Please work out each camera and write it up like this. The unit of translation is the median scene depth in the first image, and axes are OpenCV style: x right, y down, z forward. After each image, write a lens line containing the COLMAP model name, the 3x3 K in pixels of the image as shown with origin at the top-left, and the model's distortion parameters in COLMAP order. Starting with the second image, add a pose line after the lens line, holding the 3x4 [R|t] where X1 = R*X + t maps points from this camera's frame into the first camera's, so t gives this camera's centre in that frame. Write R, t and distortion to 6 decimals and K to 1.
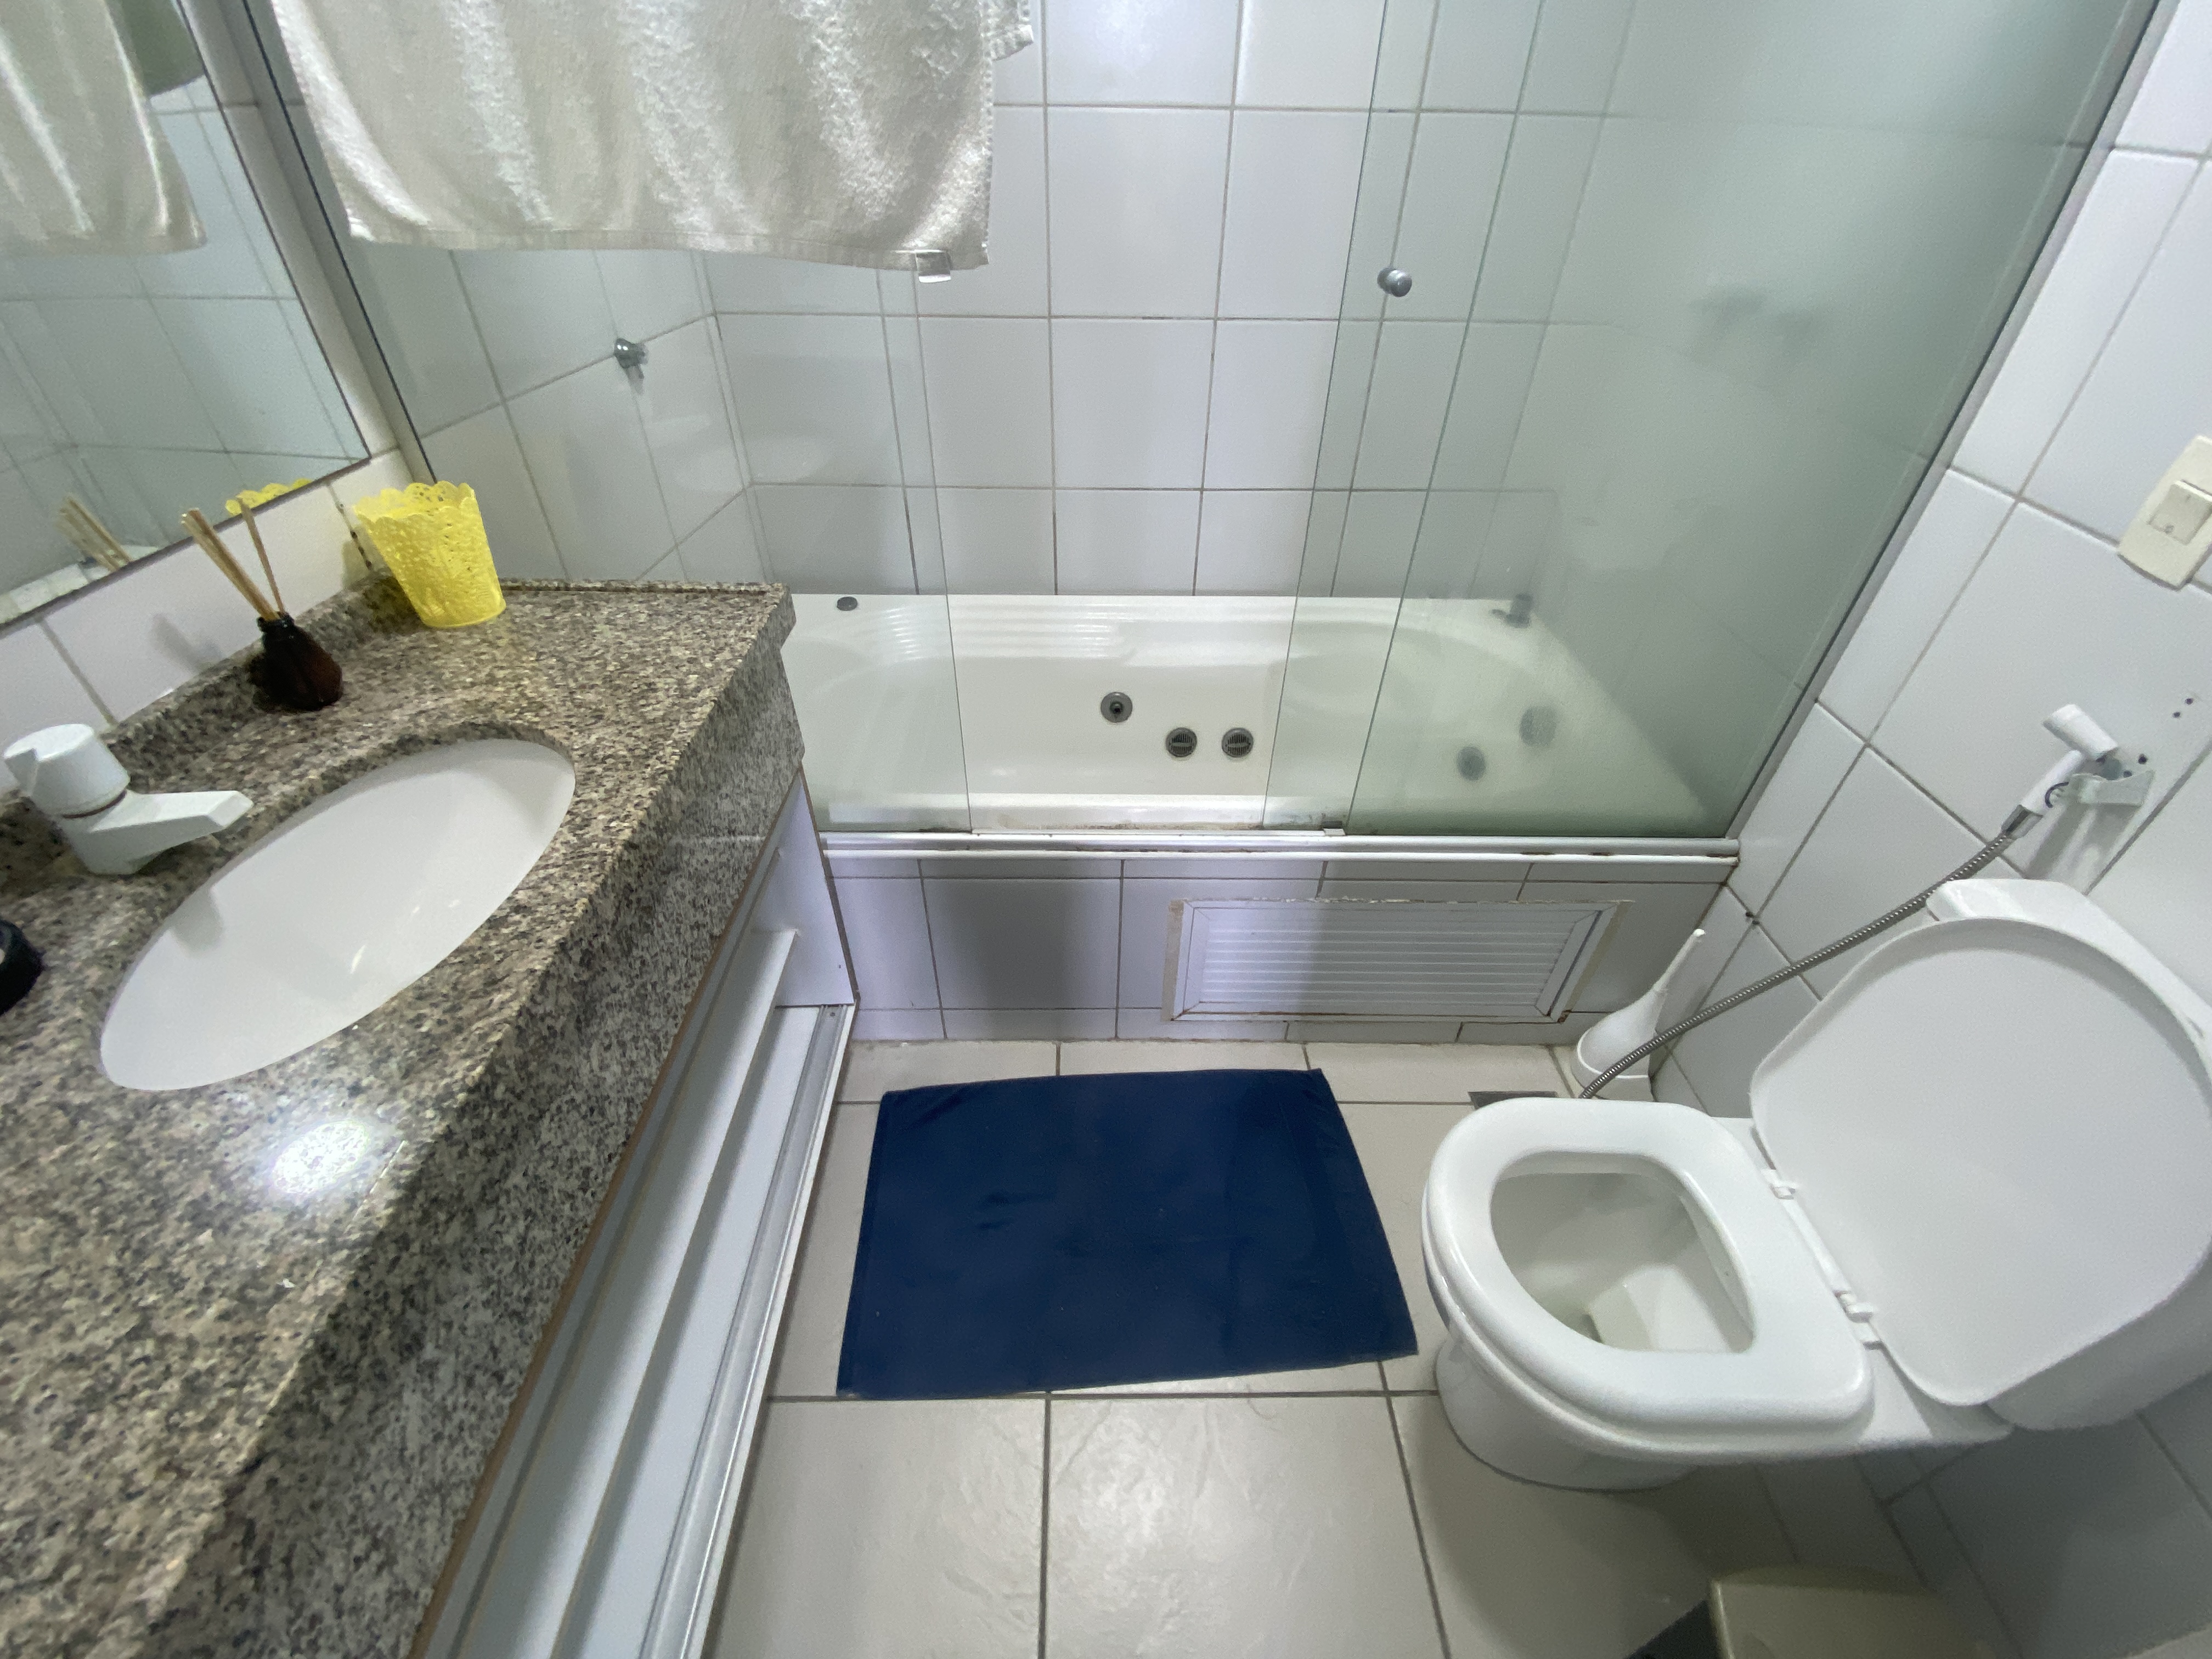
lens RADIAL K [[907.0, 0, 1106.0], [0, 907.0, 829.5], [0, 0, 1]] dist [0.025976, -0.025350]
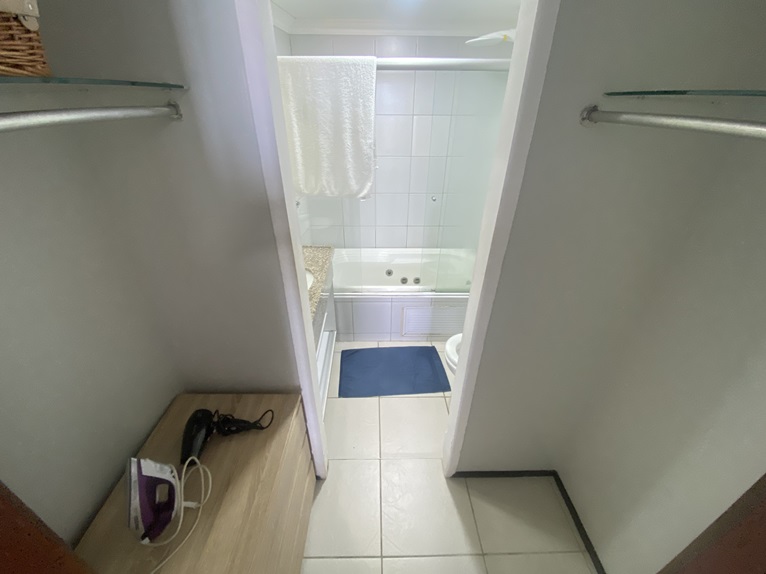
lens RADIAL K [[314.1, 0, 383.0], [0, 314.1, 287.0], [0, 0, 1]] dist [0.025976, -0.025350]
pose [[0.999966, -0.007461, 0.003398, -0.033857], [0.007862, 0.990188, -0.139519, 0.198595], [-0.002324, 0.139541, 0.990214, -0.687463]]
